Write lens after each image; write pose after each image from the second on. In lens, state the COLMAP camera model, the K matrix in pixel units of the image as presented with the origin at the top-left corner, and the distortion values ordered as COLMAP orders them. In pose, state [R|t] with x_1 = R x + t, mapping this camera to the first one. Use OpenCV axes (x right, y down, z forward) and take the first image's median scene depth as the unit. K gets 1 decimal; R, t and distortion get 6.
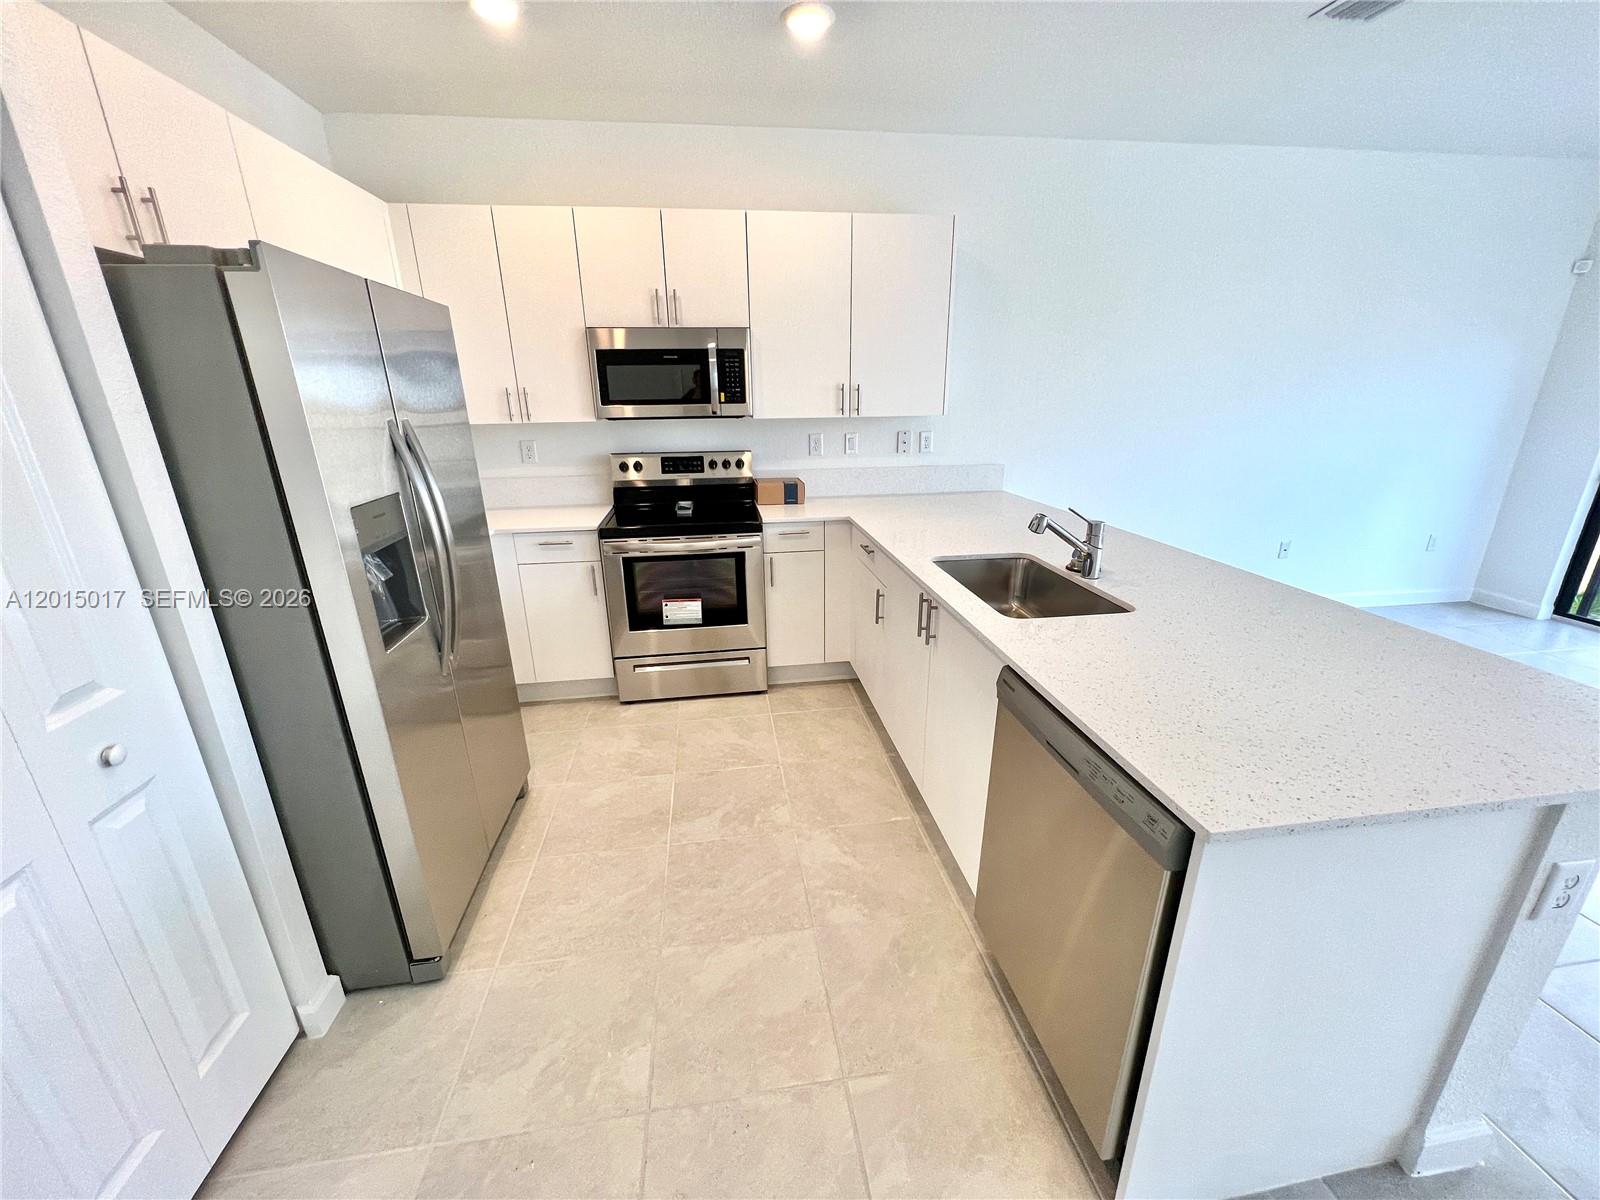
lens RADIAL K [[644.2, 0, 801.2], [0, 644.2, 605.5], [0, 0, 1]] dist [-0.000239, 0.000561]
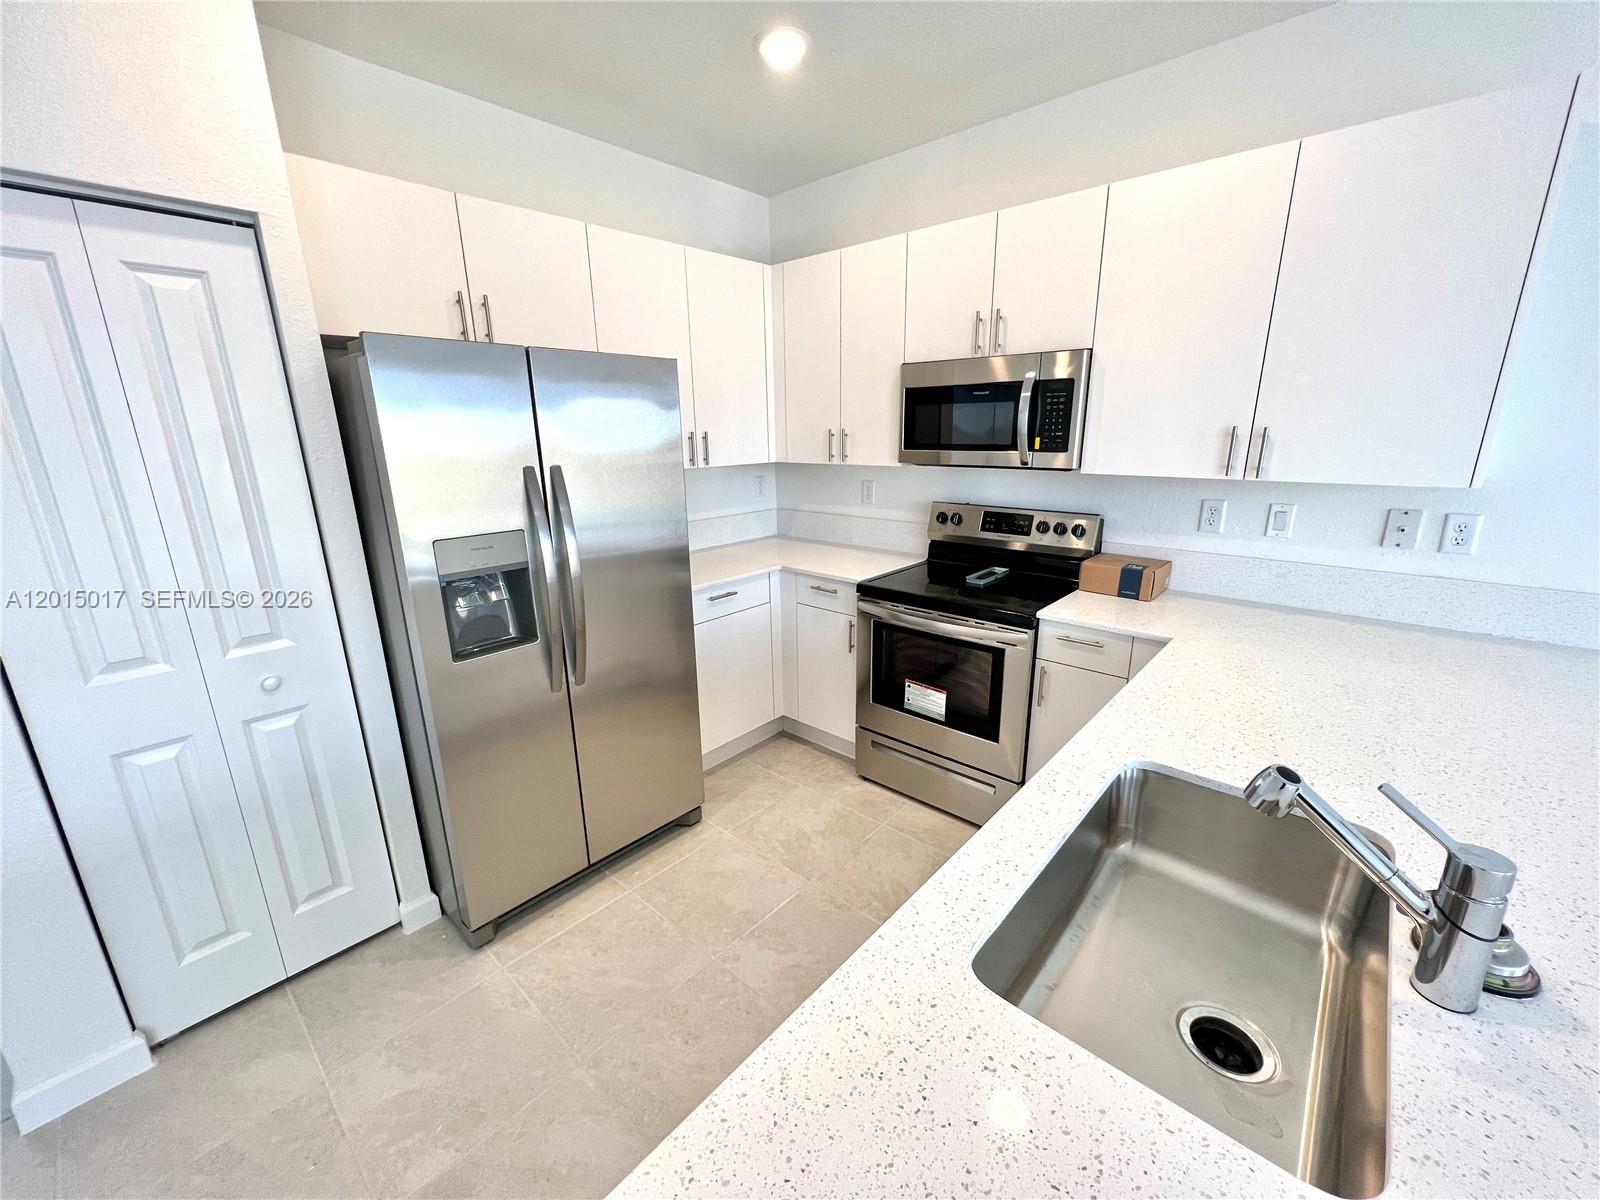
lens RADIAL K [[644.2, 0, 807.5], [0, 644.2, 602.8], [0, 0, 1]] dist [-0.000239, 0.000561]
pose [[0.640871, 0.208257, -0.738859, 0.308788], [-0.238296, 0.968919, 0.066410, -0.132829], [0.729725, 0.133507, 0.670579, 0.335093]]
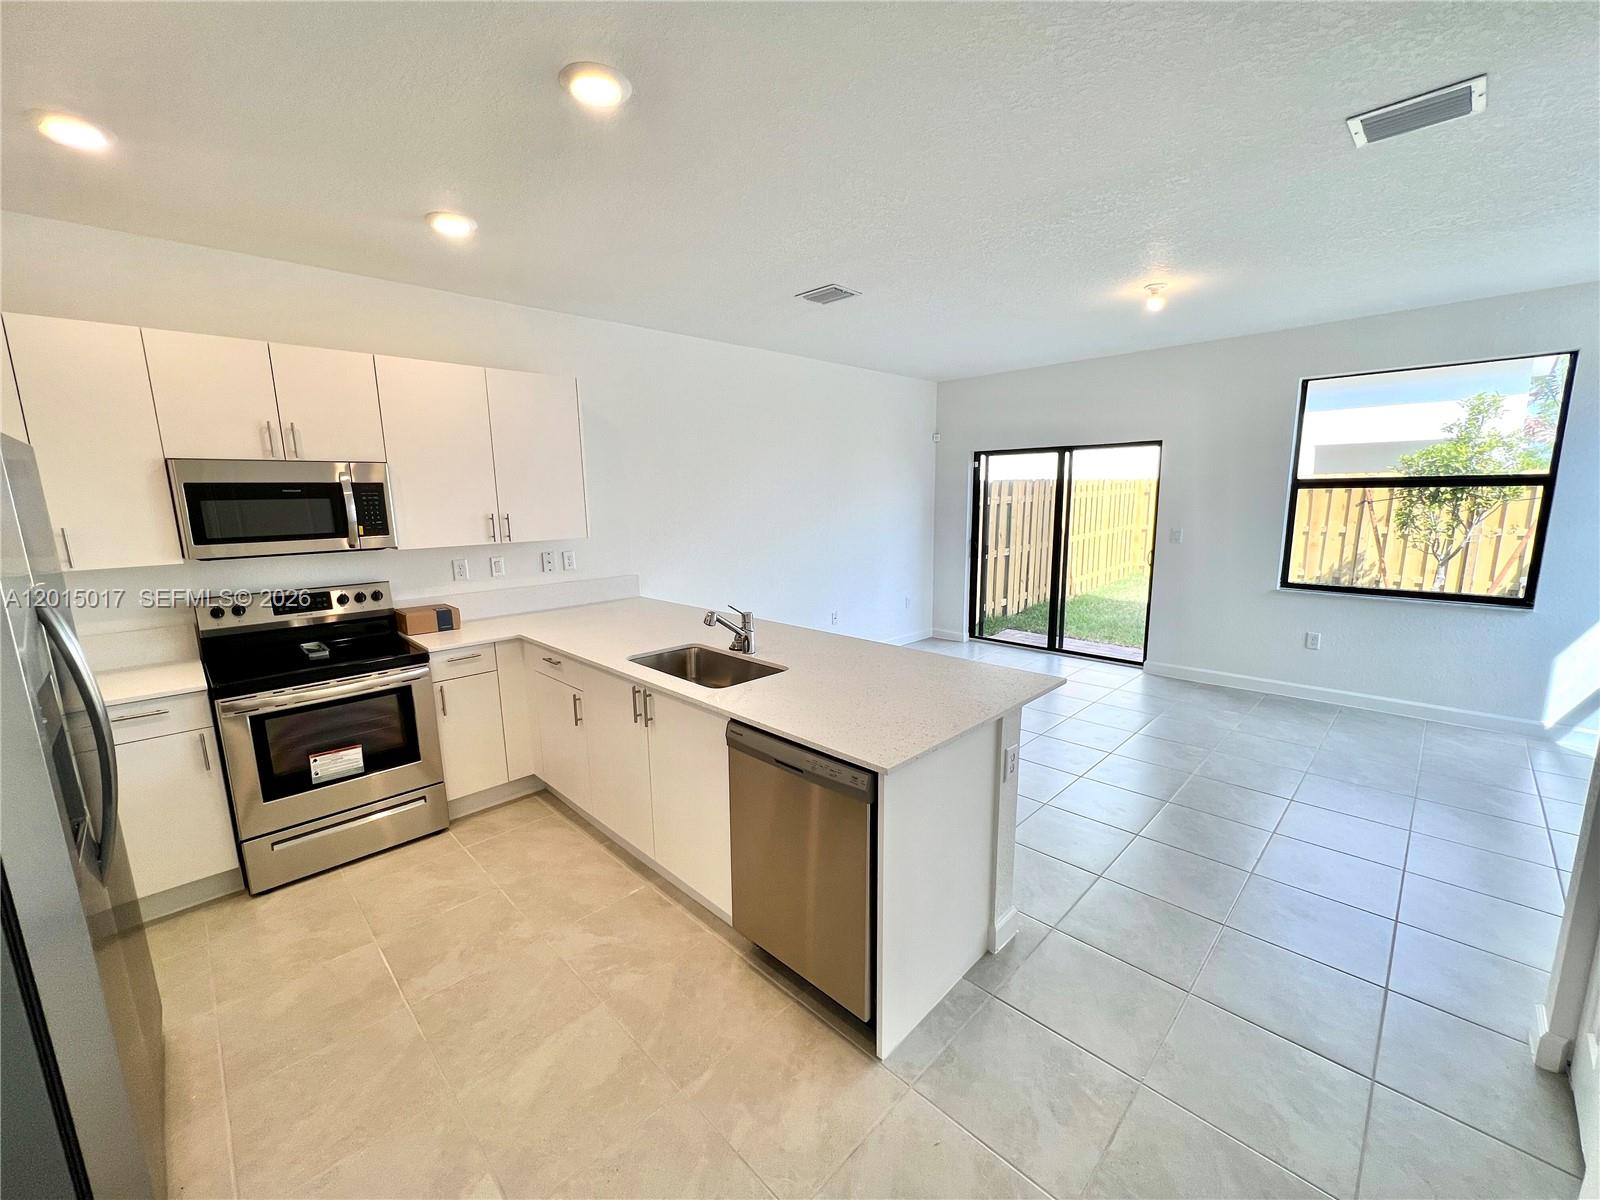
lens RADIAL K [[644.2, 0, 806.3], [0, 644.2, 601.9], [0, 0, 1]] dist [-0.000239, 0.000561]
pose [[0.799515, -0.101372, 0.592030, -0.175851], [0.196686, 0.975498, -0.098585, 0.006755], [-0.567531, 0.195264, 0.799863, -0.129635]]
